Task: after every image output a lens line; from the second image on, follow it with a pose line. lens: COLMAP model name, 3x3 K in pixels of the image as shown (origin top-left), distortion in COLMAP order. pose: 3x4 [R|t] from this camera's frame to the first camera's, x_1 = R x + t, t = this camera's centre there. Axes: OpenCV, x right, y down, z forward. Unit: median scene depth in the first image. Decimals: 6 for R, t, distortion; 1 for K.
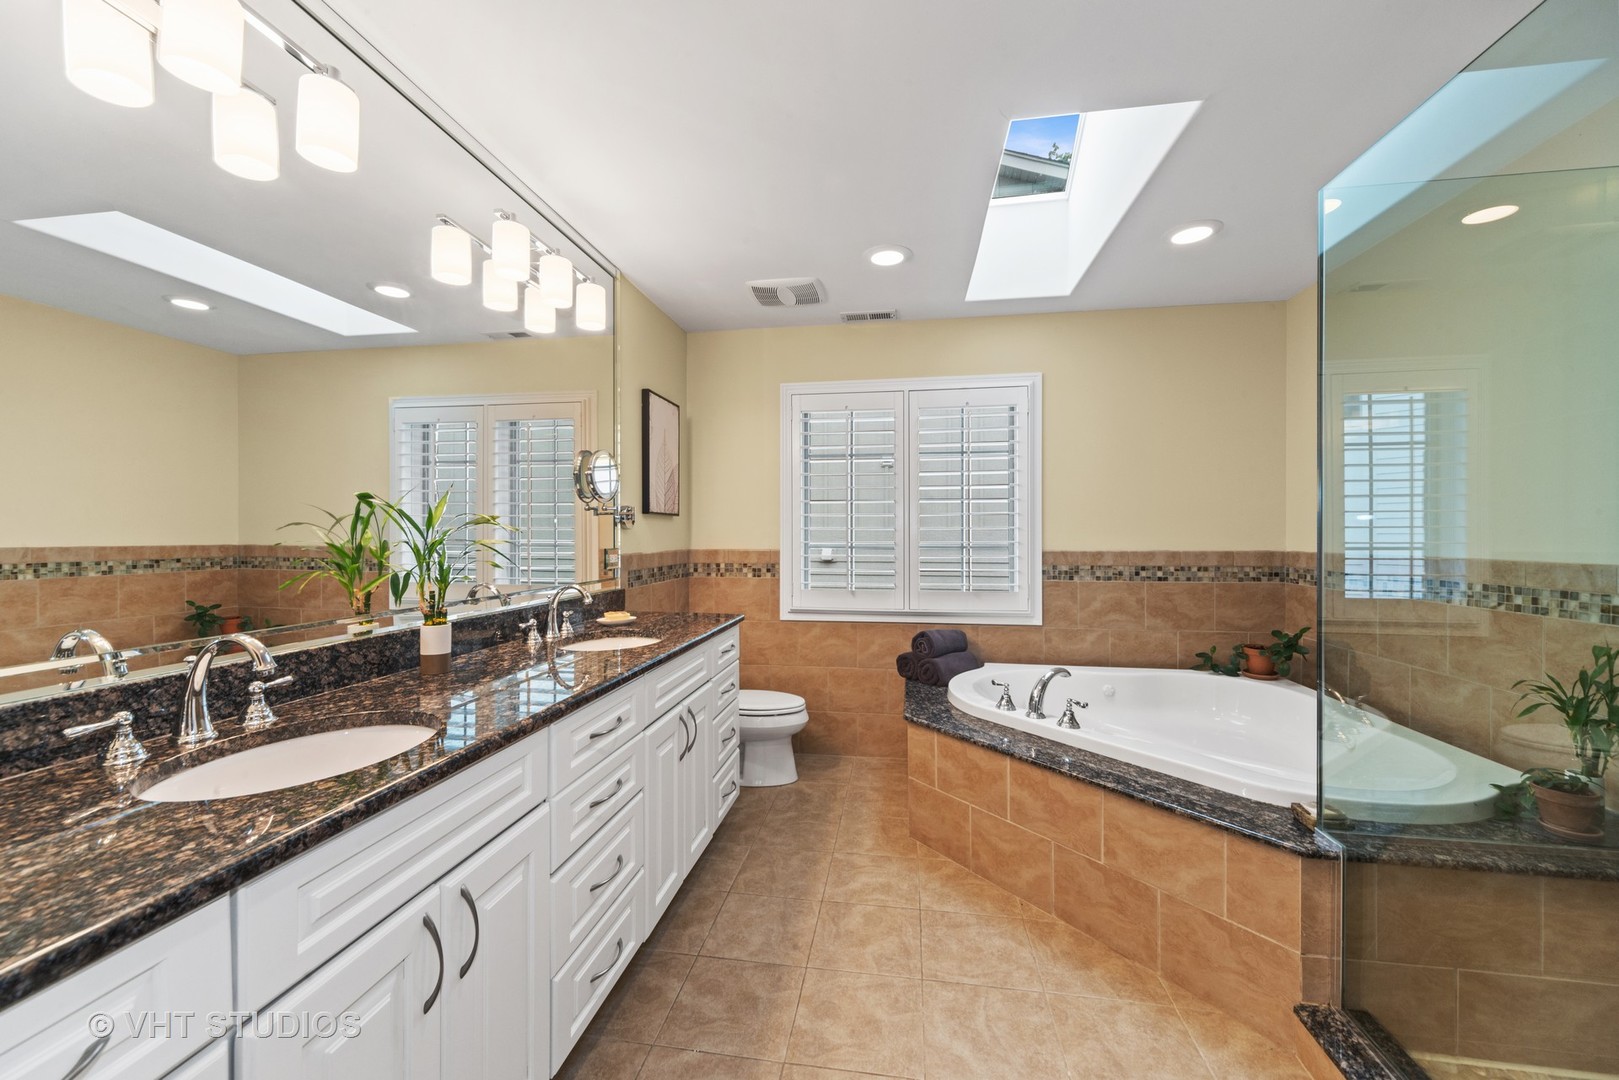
lens RADIAL K [[633.1, 0, 809.5], [0, 633.1, 540.0], [0, 0, 1]] dist [-0.000113, -0.000039]
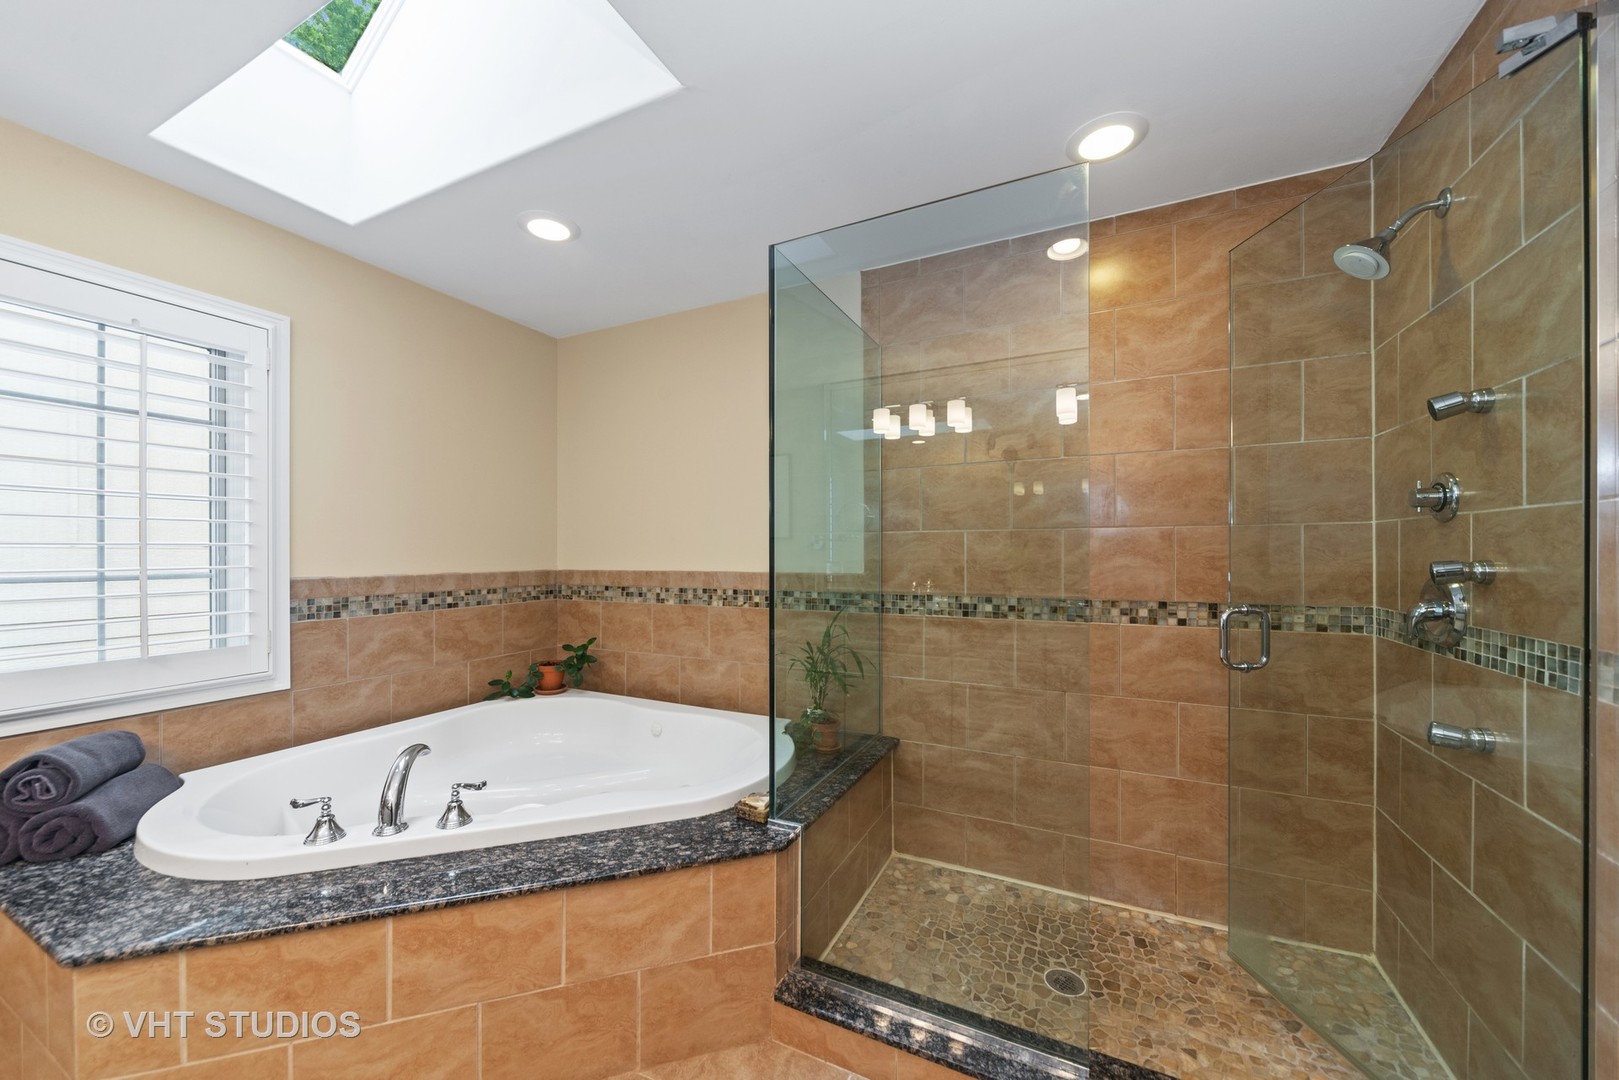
lens RADIAL K [[580.1, 0, 812.4], [0, 580.1, 553.4], [0, 0, 1]] dist [0.001457, -0.002259]
pose [[0.287264, 0.000268, 0.957851, -0.071931], [0.010615, 0.999938, -0.003463, -0.002370], [-0.957793, 0.011162, 0.287244, 0.301651]]
